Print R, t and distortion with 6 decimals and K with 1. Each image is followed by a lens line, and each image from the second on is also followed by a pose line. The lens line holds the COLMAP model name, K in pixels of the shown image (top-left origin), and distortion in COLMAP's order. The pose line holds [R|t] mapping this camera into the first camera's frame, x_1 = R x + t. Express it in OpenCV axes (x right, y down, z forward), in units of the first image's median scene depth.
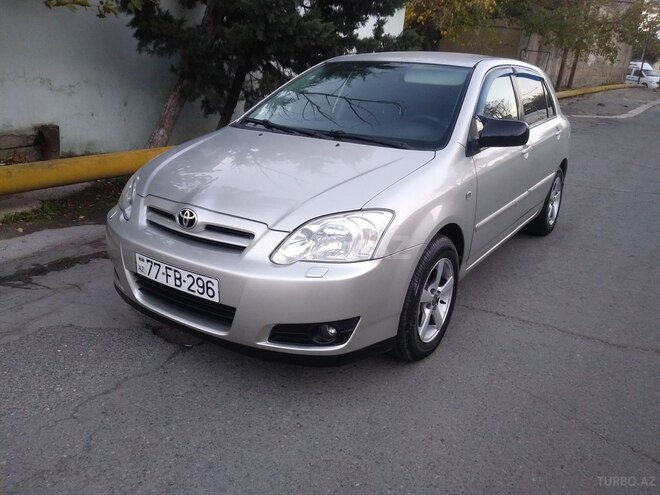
lens RADIAL K [[540.2, 0, 330.0], [0, 540.2, 247.5], [0, 0, 1]] dist [0.040865, -0.086442]
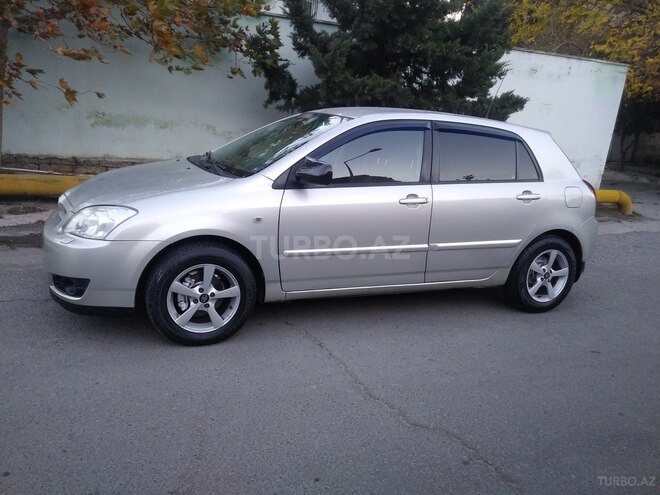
lens RADIAL K [[540.2, 0, 330.0], [0, 540.2, 247.5], [0, 0, 1]] dist [0.040865, -0.086442]
pose [[0.832556, 0.157067, -0.531206, 0.983775], [-0.219950, 0.973857, -0.056777, -0.005409], [0.508401, 0.164109, 0.845338, 0.105780]]
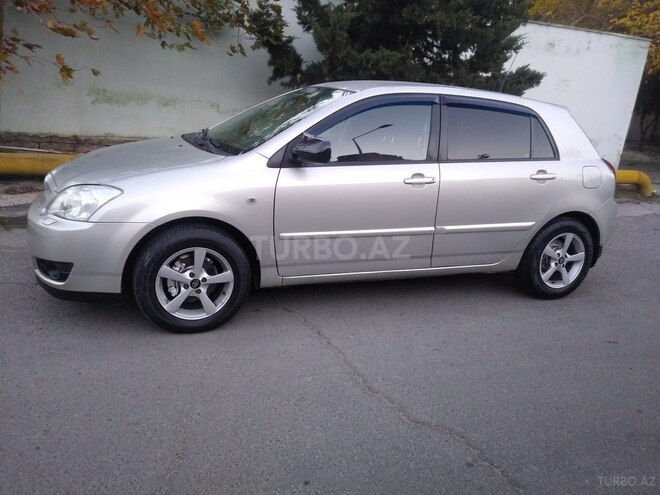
lens RADIAL K [[540.2, 0, 330.0], [0, 540.2, 247.5], [0, 0, 1]] dist [0.040865, -0.086442]
pose [[0.819701, 0.179295, -0.544007, 0.967802], [-0.224610, 0.974295, -0.017328, -0.019127], [0.526917, 0.136393, 0.838901, 0.178939]]
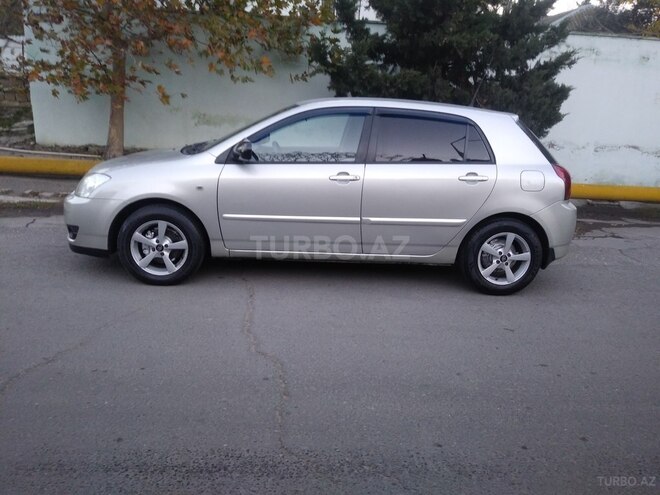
lens RADIAL K [[540.2, 0, 330.0], [0, 540.2, 247.5], [0, 0, 1]] dist [0.040865, -0.086442]
pose [[0.597626, 0.193371, -0.778108, 1.583641], [-0.284834, 0.958380, 0.019405, -0.067696], [0.749475, 0.210035, 0.627831, 0.374127]]
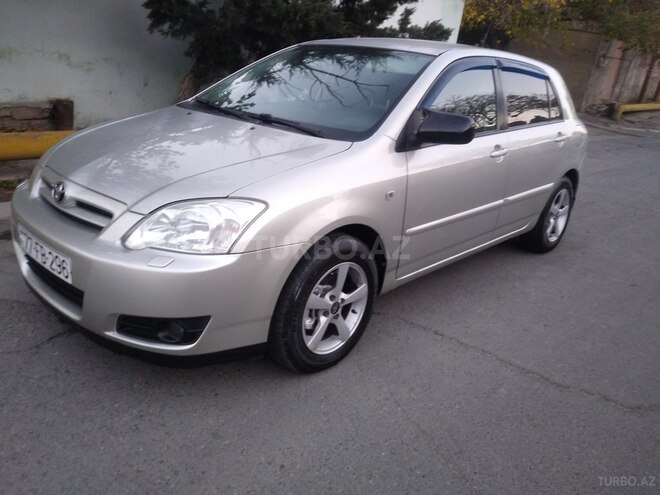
lens RADIAL K [[540.2, 0, 330.0], [0, 540.2, 247.5], [0, 0, 1]] dist [0.040865, -0.086442]
pose [[0.987027, 0.094562, -0.129749, 0.275030], [-0.094211, 0.995513, 0.008859, -0.009114], [0.130005, 0.003480, 0.991507, 0.105904]]
